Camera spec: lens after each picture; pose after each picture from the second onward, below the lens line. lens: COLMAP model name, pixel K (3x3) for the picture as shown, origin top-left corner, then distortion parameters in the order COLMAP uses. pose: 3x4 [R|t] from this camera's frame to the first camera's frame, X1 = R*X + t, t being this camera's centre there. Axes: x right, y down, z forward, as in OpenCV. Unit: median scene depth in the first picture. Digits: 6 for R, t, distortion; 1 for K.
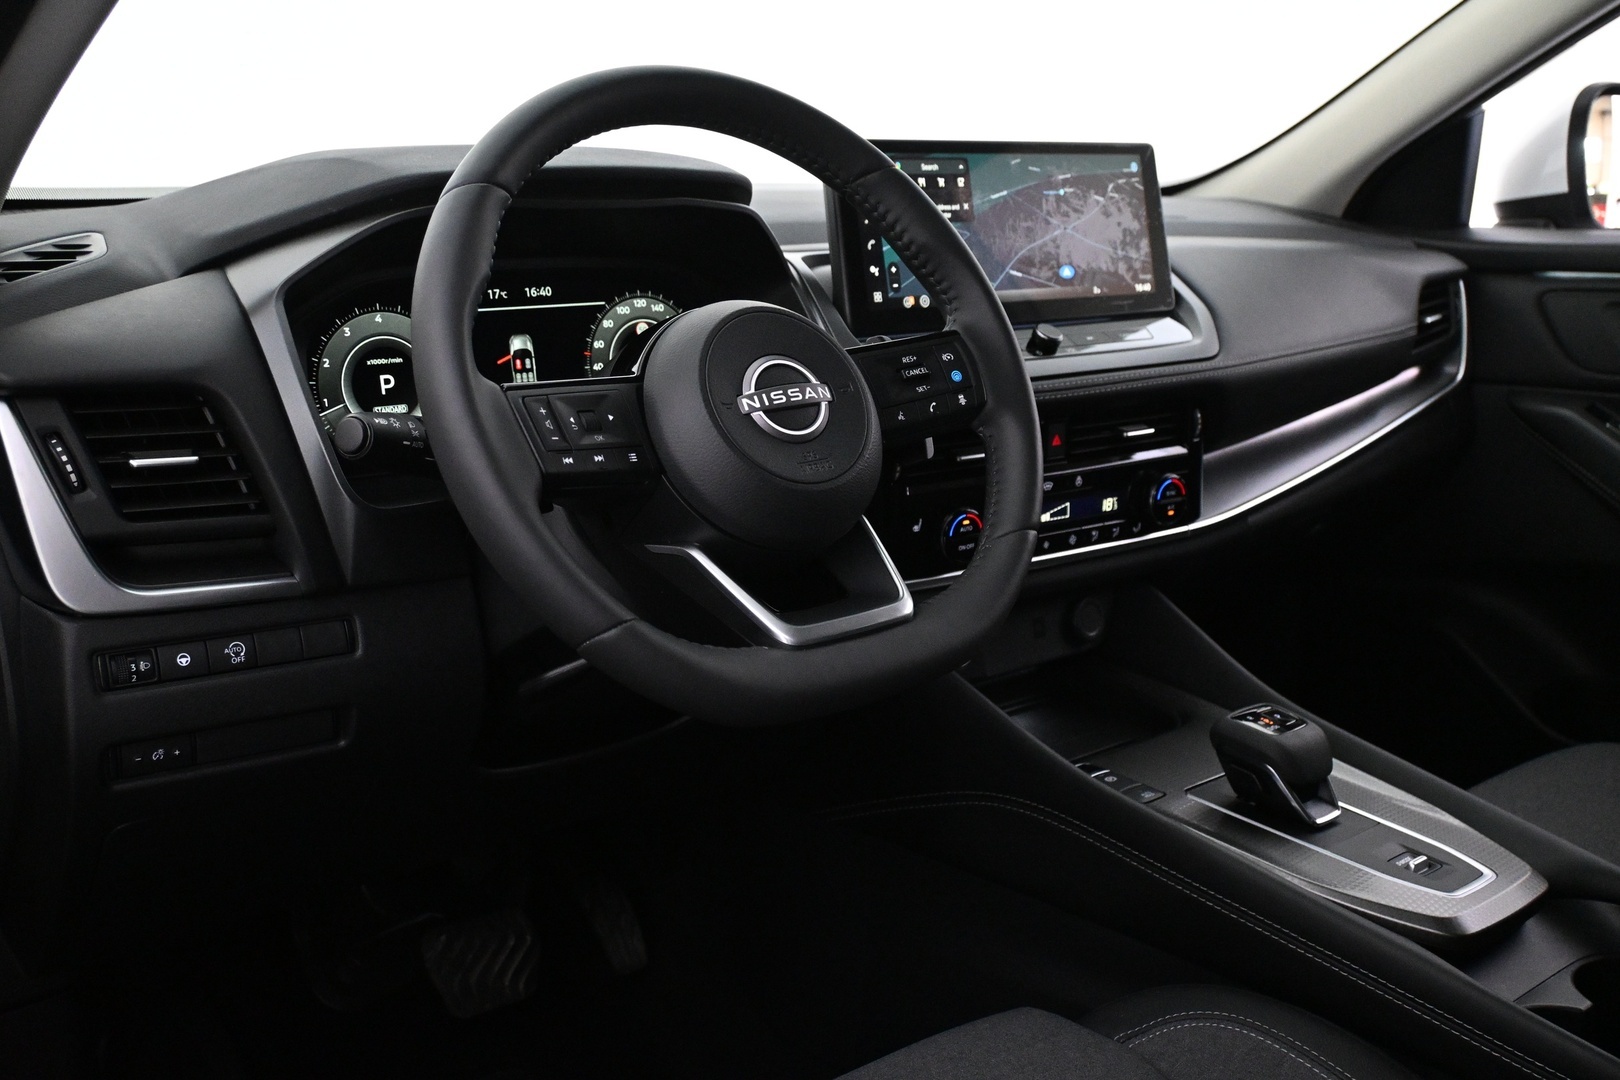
lens RADIAL K [[1603.3, 0, 810.0], [0, 1603.3, 540.0], [0, 0, 1]] dist [0.006231, 0.004209]
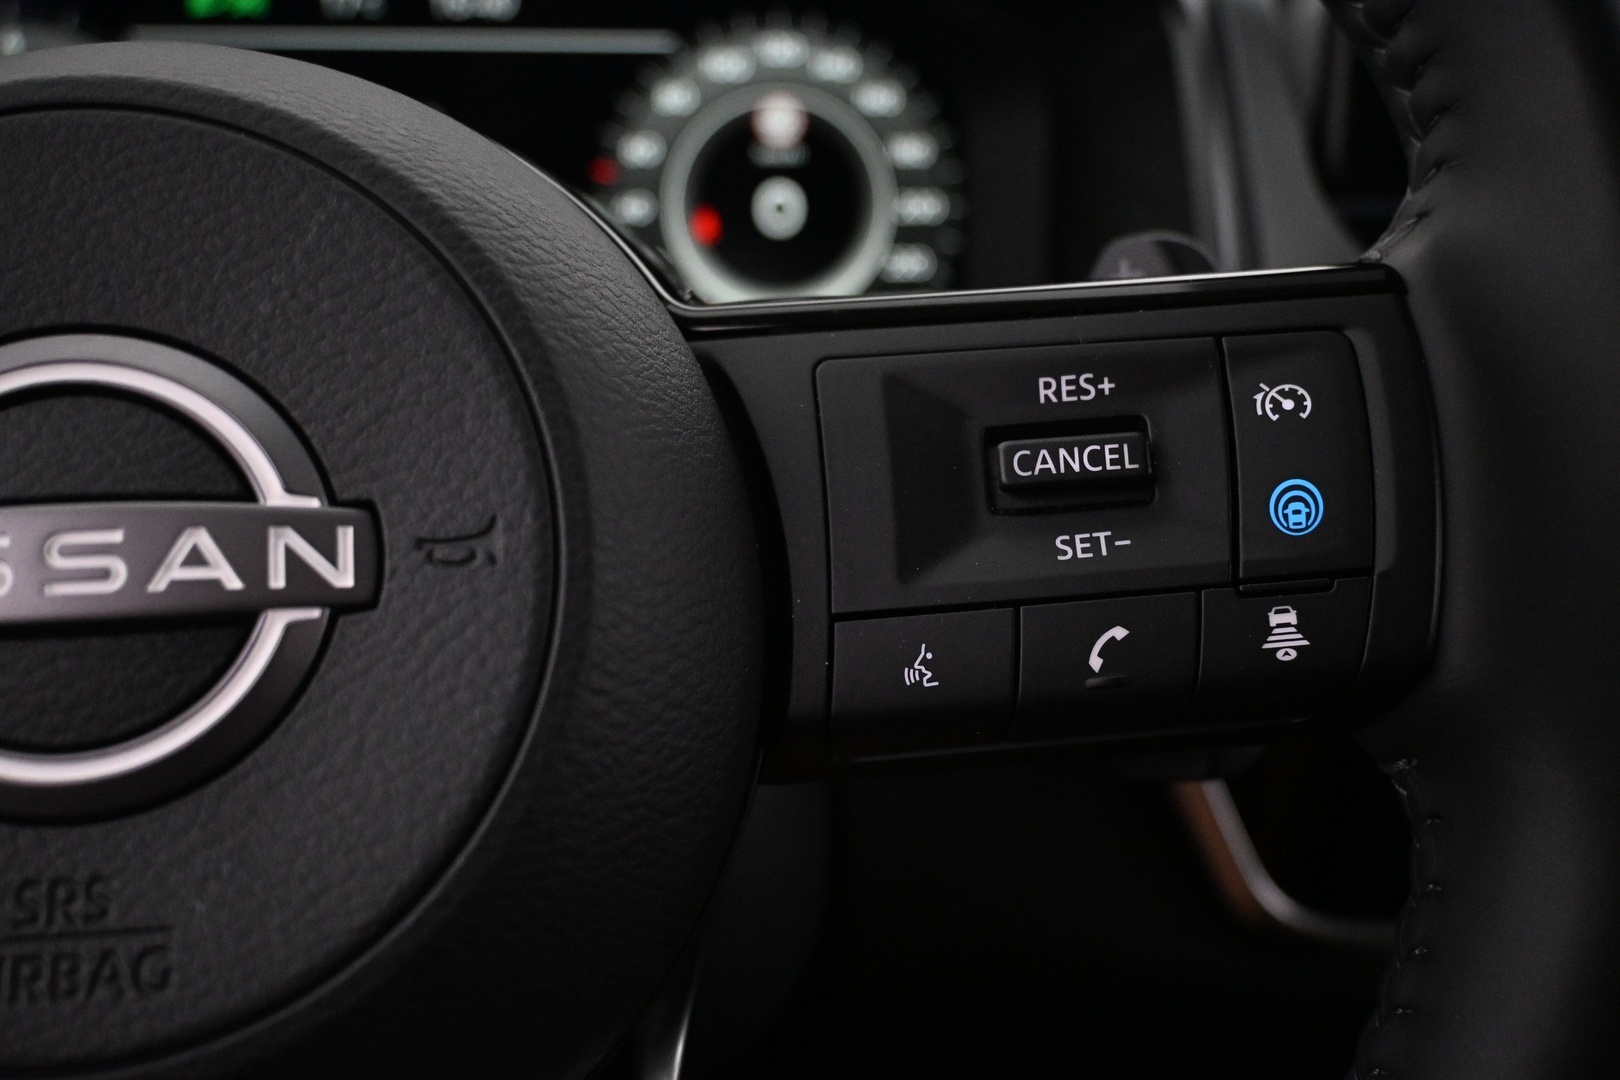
lens RADIAL K [[1603.3, 0, 810.0], [0, 1603.3, 540.0], [0, 0, 1]] dist [0.006231, 0.004209]
pose [[0.828876, 0.218400, -0.515040, 0.136642], [-0.137552, 0.971948, 0.190781, -0.120456], [0.542258, -0.087289, 0.835665, 0.751225]]
